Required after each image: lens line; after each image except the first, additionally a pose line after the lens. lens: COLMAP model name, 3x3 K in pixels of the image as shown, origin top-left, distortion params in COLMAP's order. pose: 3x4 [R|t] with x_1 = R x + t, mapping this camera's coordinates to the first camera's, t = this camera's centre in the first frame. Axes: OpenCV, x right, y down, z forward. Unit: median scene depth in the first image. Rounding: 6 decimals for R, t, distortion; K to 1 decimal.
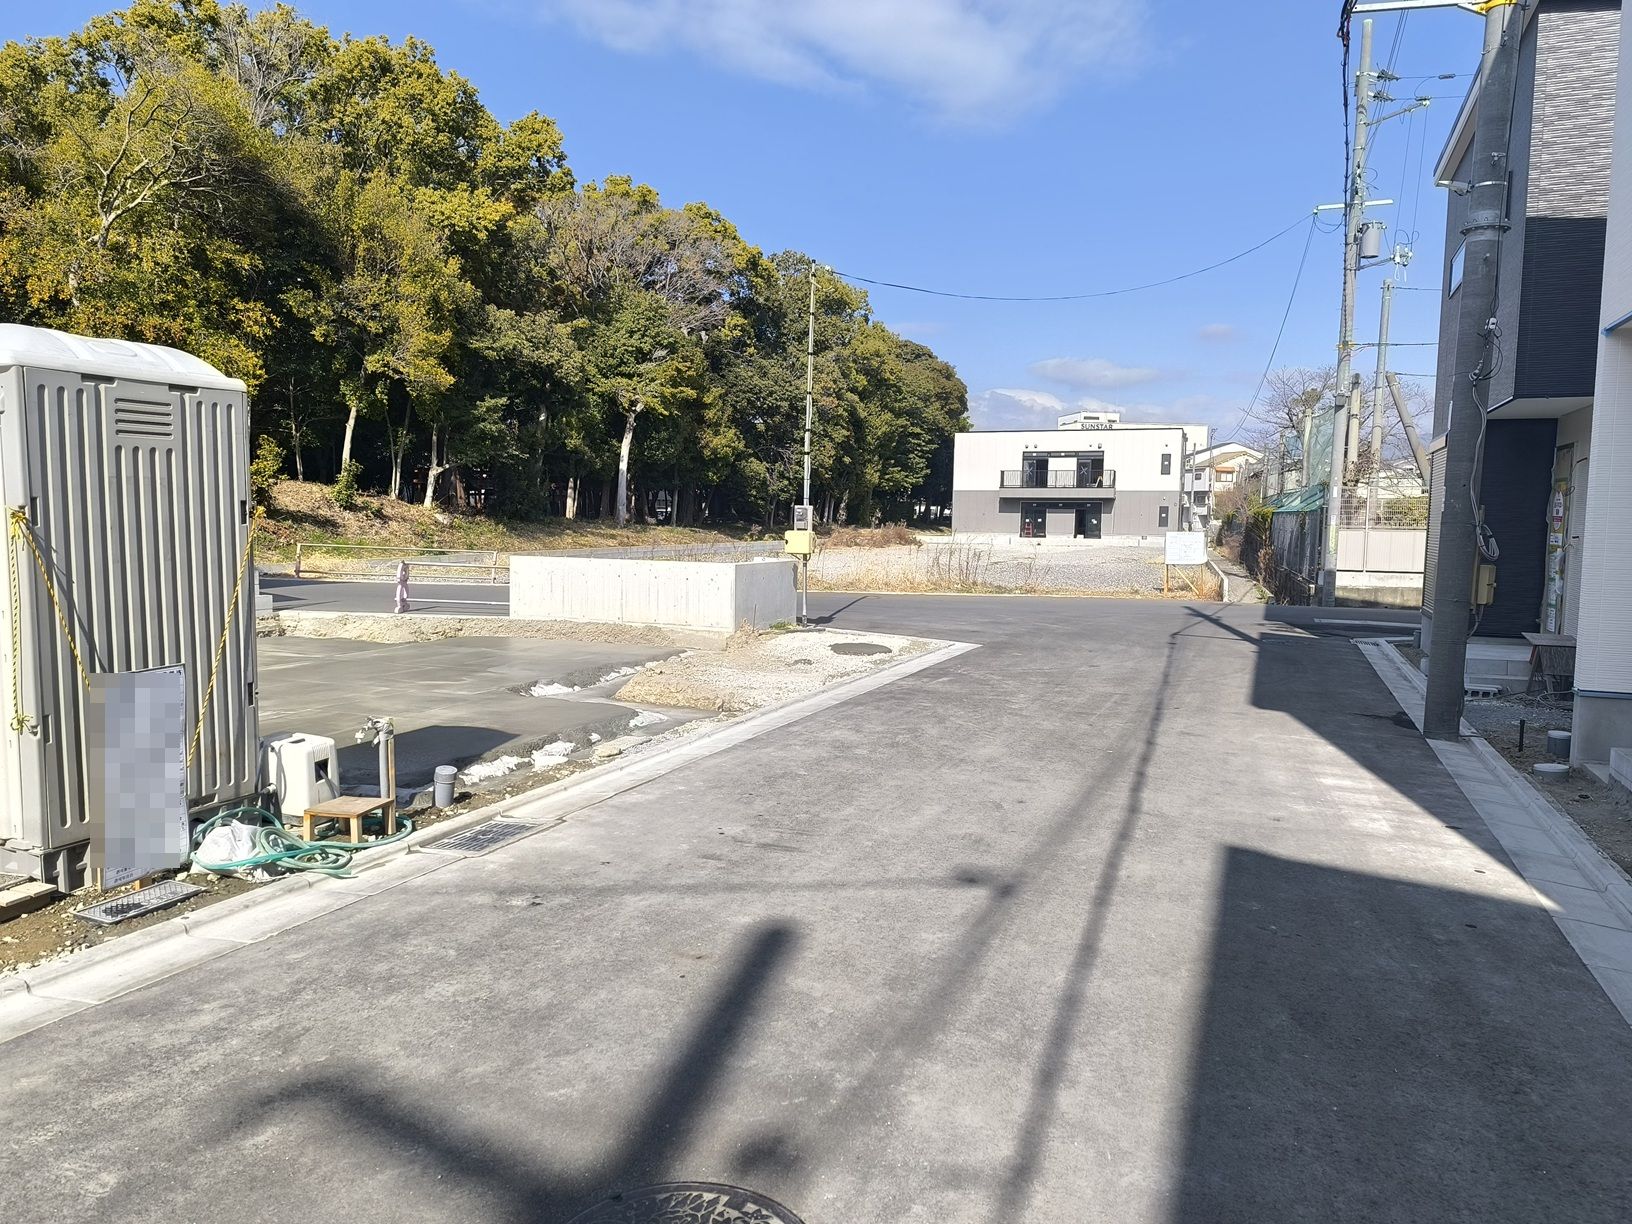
lens RADIAL K [[1113.5, 0, 836.4], [0, 1113.5, 610.0], [0, 0, 1]] dist [0.035841, -0.043375]
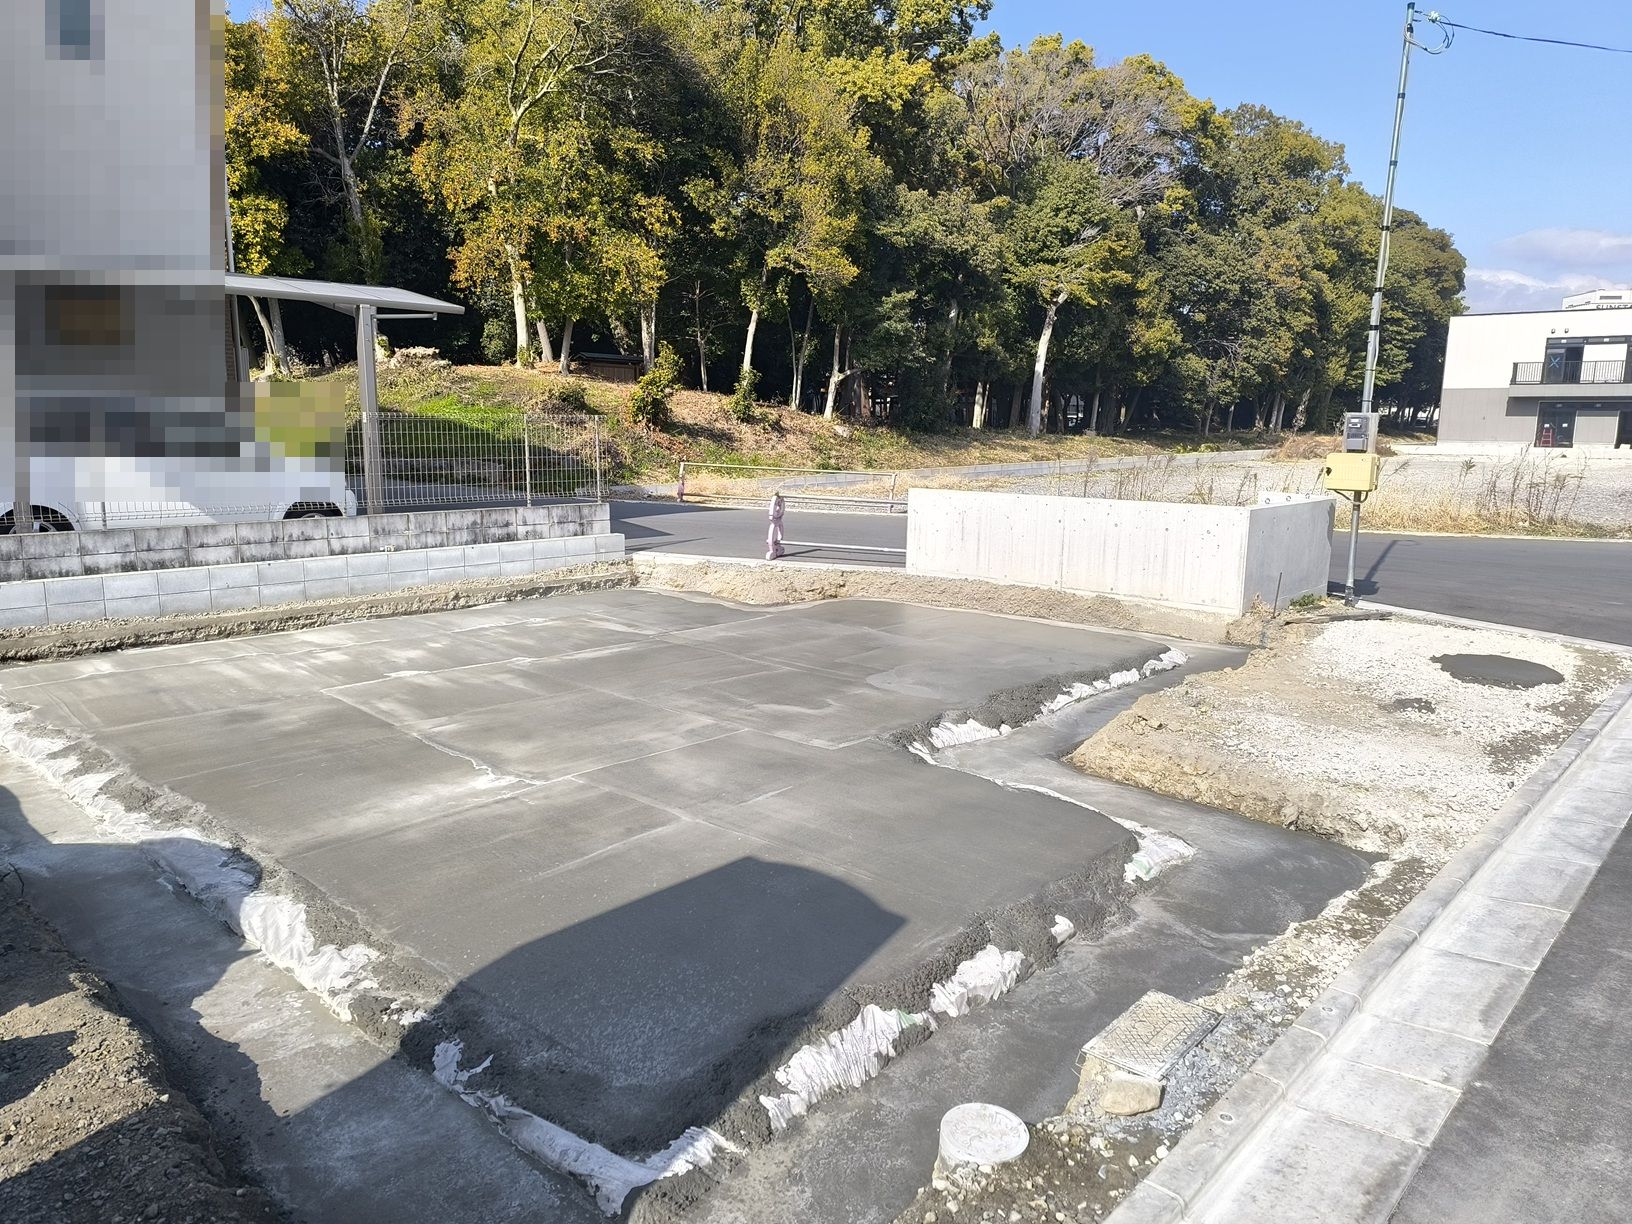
lens RADIAL K [[1113.5, 0, 800.4], [0, 1113.5, 607.4], [0, 0, 1]] dist [0.035841, -0.043375]
pose [[0.926965, 0.055237, -0.371060, -0.038396], [-0.025309, 0.996055, 0.085050, -0.014289], [0.374294, -0.069447, 0.924706, 0.135491]]
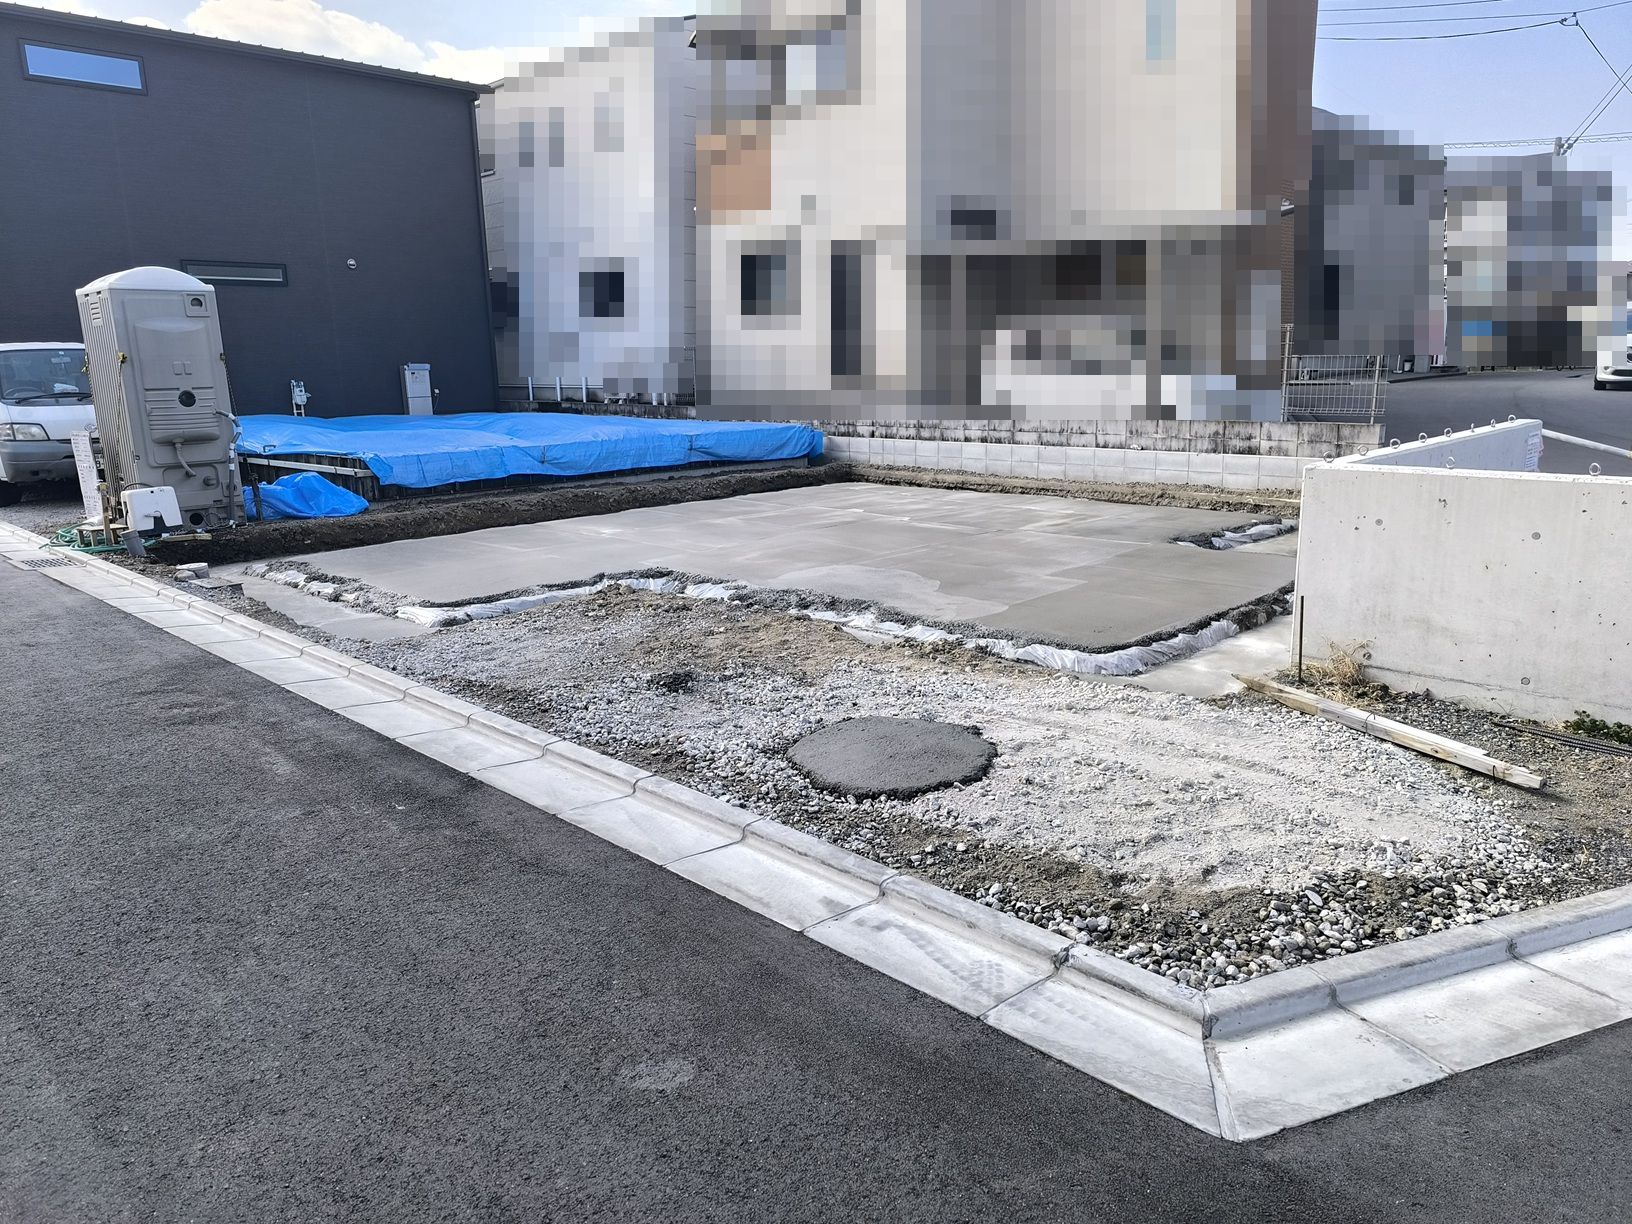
lens RADIAL K [[1113.5, 0, 829.9], [0, 1113.5, 612.0], [0, 0, 1]] dist [0.035841, -0.043375]
pose [[-0.374306, 0.246610, -0.893912, 0.125494], [-0.023925, 0.961100, 0.275164, -0.048439], [0.926996, 0.124382, -0.353846, 0.420060]]
